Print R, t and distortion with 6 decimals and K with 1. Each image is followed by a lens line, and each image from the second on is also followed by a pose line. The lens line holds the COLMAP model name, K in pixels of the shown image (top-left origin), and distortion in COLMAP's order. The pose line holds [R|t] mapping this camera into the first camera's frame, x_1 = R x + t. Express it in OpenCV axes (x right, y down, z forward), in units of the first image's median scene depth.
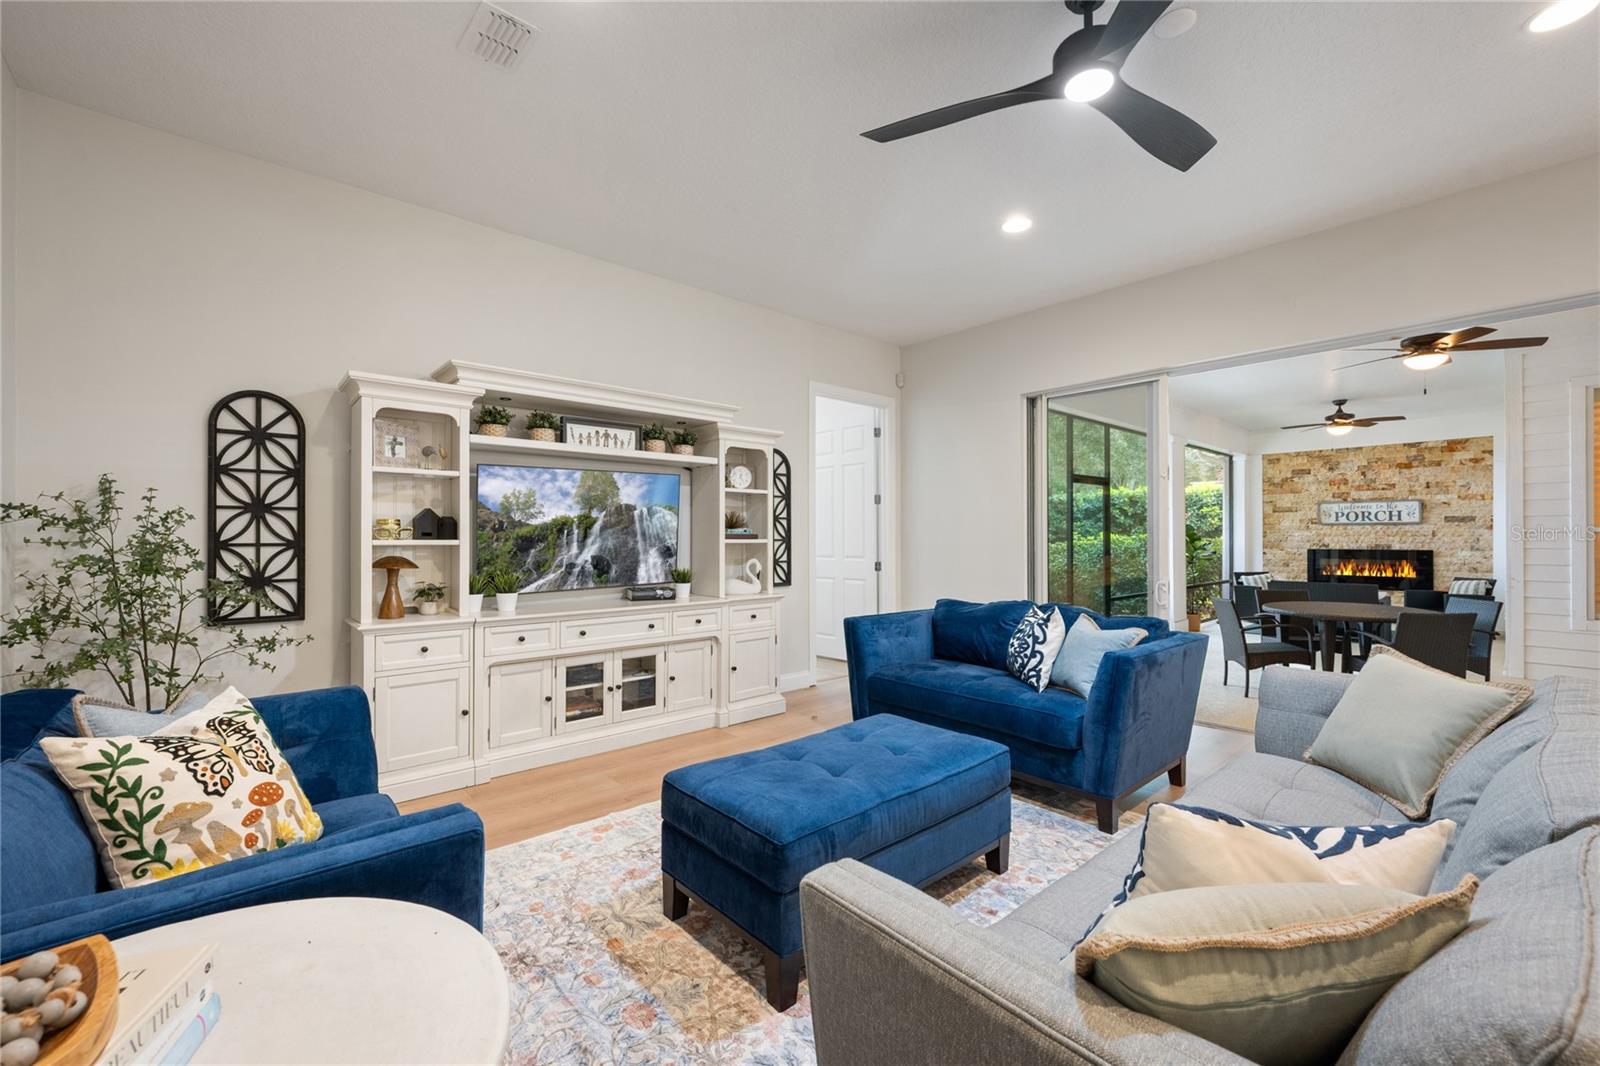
lens RADIAL K [[659.8, 0, 811.0], [0, 659.8, 531.2], [0, 0, 1]] dist [0.000743, 0.000173]
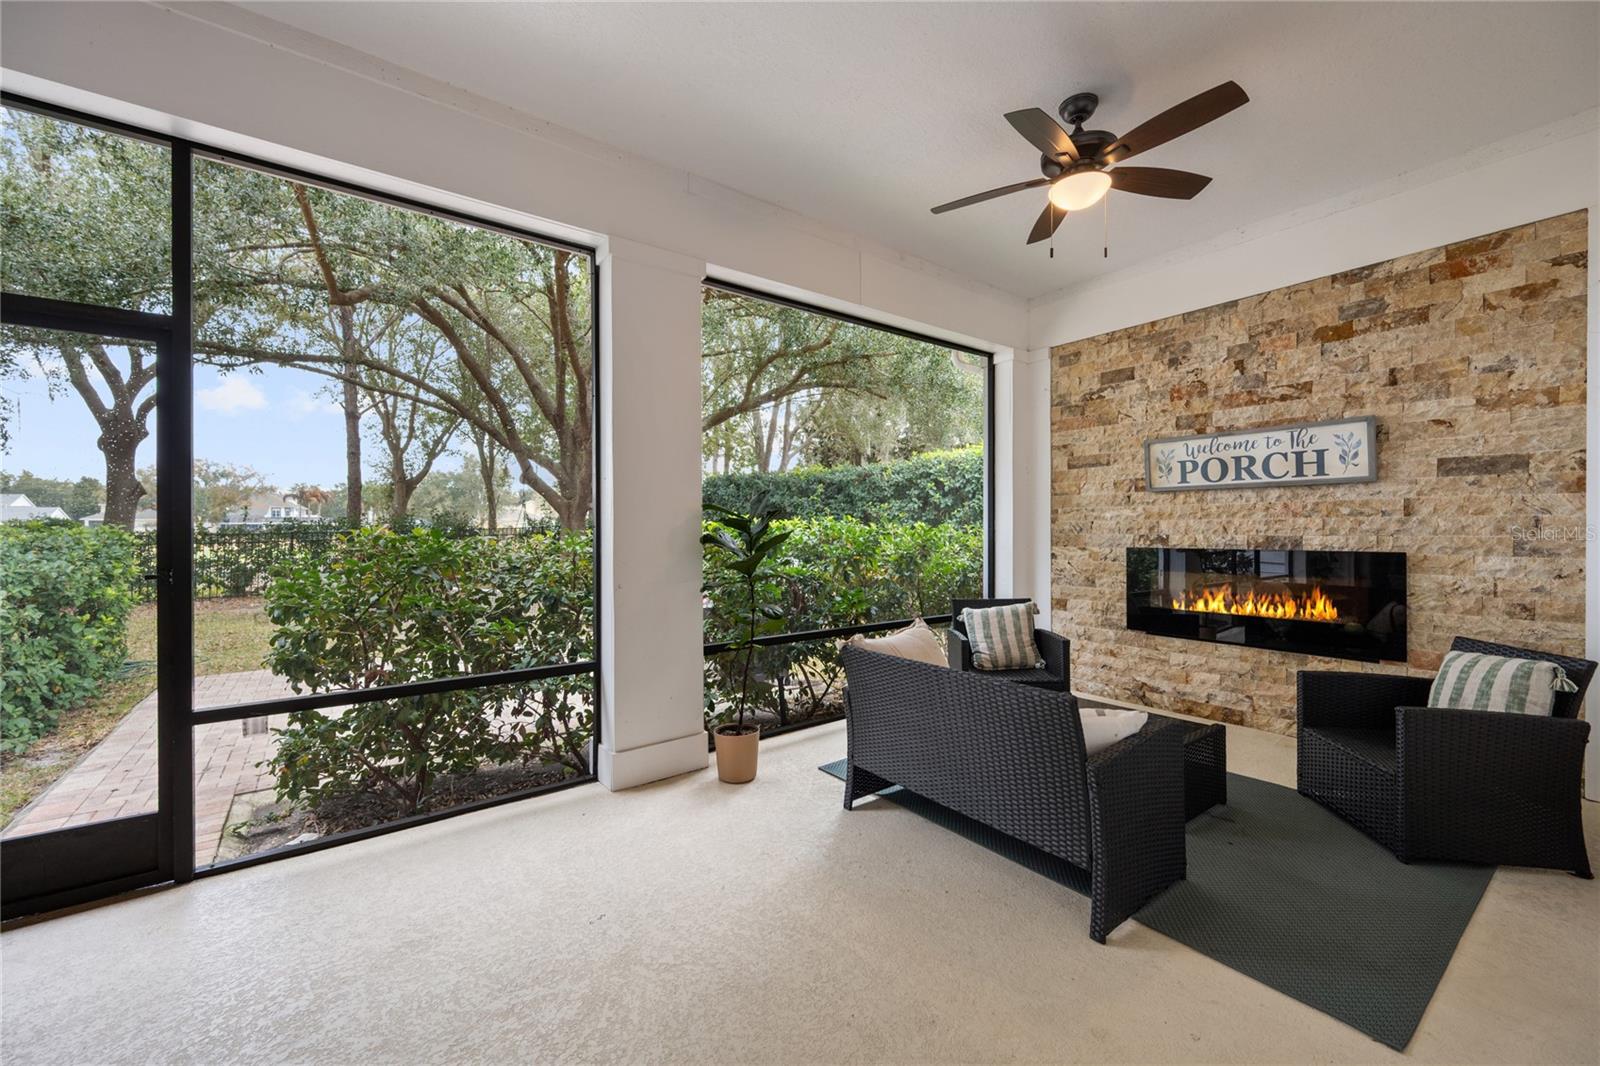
lens RADIAL K [[639.8, 0, 799.2], [0, 639.8, 527.5], [0, 0, 1]] dist [-0.001104, 0.000121]
pose [[0.995645, -0.001310, -0.093218, 0.679672], [0.001629, 0.999993, 0.003350, 0.013861], [0.093213, -0.003488, 0.995640, 0.653667]]
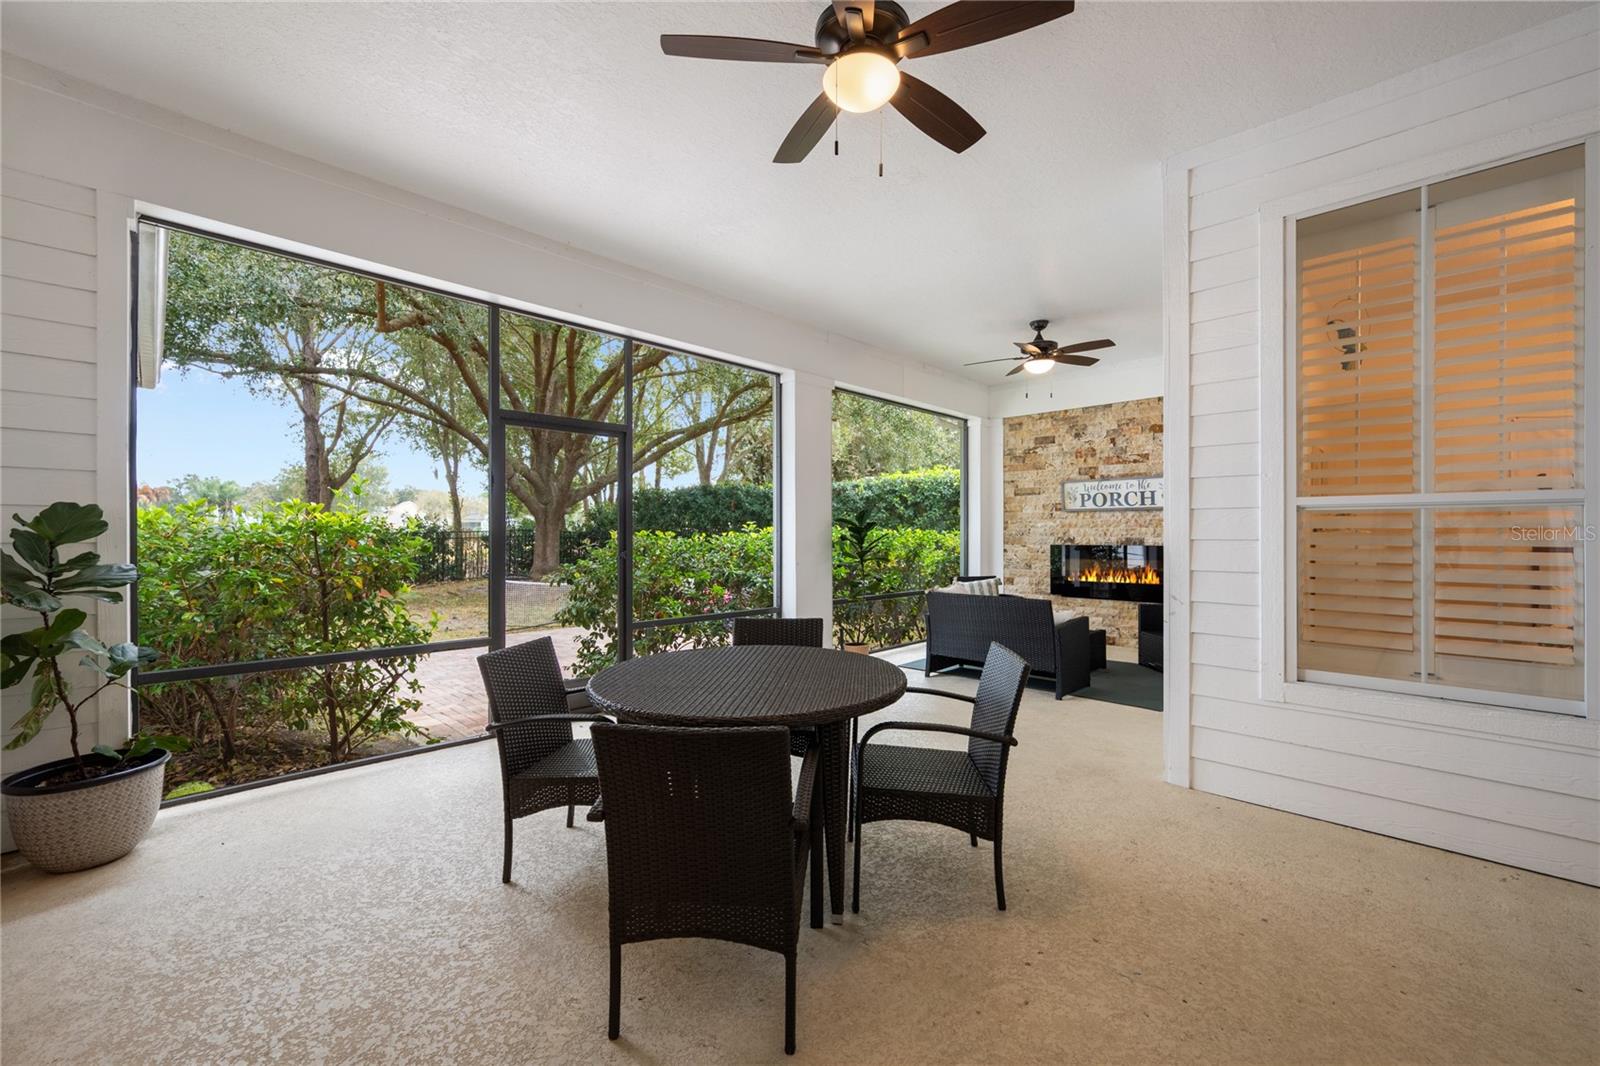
lens RADIAL K [[650.0, 0, 804.0], [0, 650.0, 527.4], [0, 0, 1]] dist [0.000500, 0.000041]
pose [[0.998038, 0.003879, 0.062495, 0.514012], [-0.003598, 0.999983, -0.004610, 0.014168], [-0.062512, 0.004376, 0.998035, 0.350445]]
